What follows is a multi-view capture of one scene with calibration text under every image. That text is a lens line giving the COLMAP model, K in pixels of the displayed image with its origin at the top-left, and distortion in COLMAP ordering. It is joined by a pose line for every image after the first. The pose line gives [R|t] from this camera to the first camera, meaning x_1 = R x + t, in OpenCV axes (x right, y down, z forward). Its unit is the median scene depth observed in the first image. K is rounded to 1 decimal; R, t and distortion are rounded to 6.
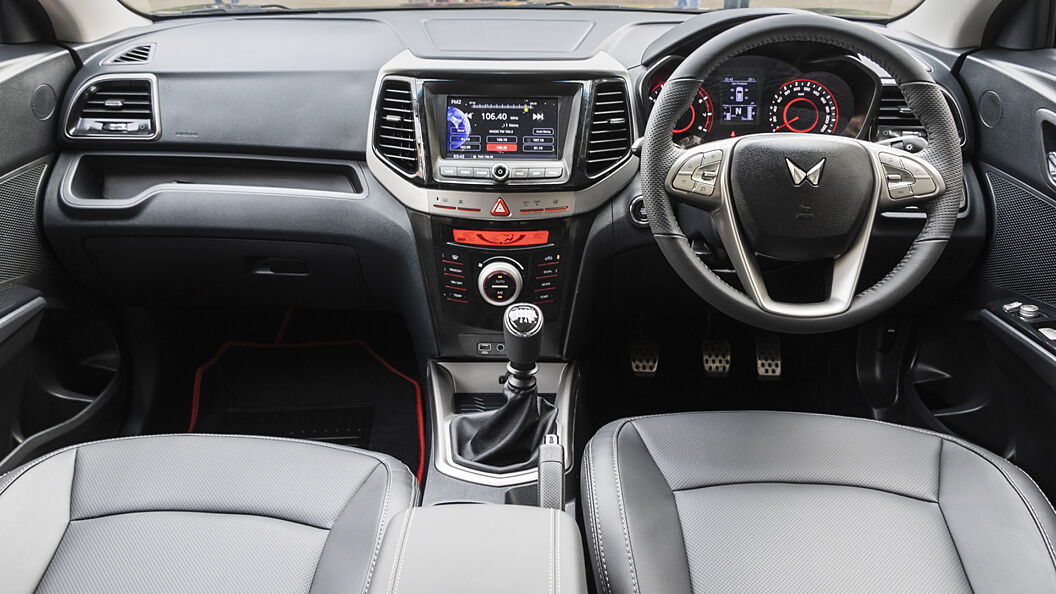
lens RADIAL K [[640.9, 0, 534.2], [0, 640.9, 270.9], [0, 0, 1]] dist [-0.008830, 0.003816]
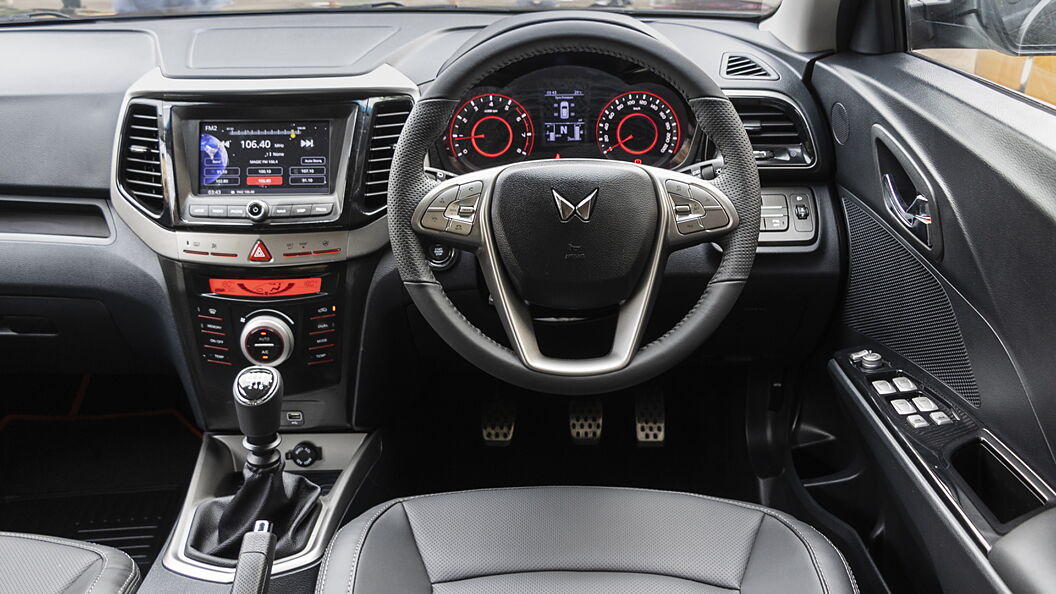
lens RADIAL K [[788.3, 0, 530.3], [0, 788.3, 301.9], [0, 0, 1]] dist [-0.020689, 0.005743]
pose [[0.999715, -0.022007, 0.009208, 0.280190], [0.022144, 0.999642, -0.015038, -0.008705], [-0.008874, 0.015238, 0.999845, -0.038642]]
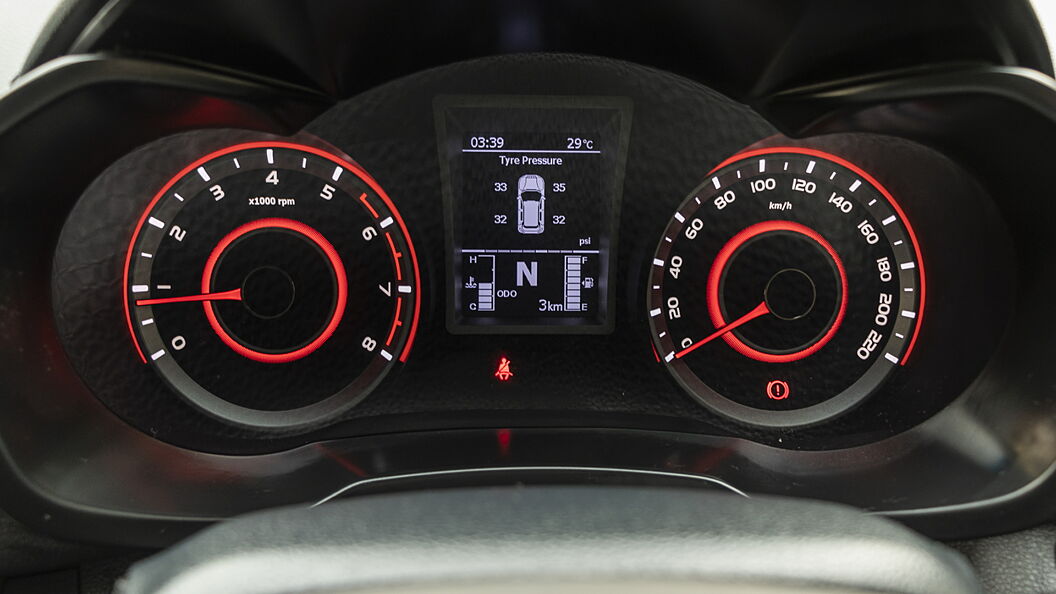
lens RADIAL K [[788.3, 0, 521.8], [0, 788.3, 293.8], [0, 0, 1]] dist [-0.020689, 0.005743]
pose [[0.998491, -0.004816, 0.054707, 0.323551], [0.002777, 0.999301, 0.037272, -0.272524], [-0.054848, -0.037064, 0.997807, 0.754434]]
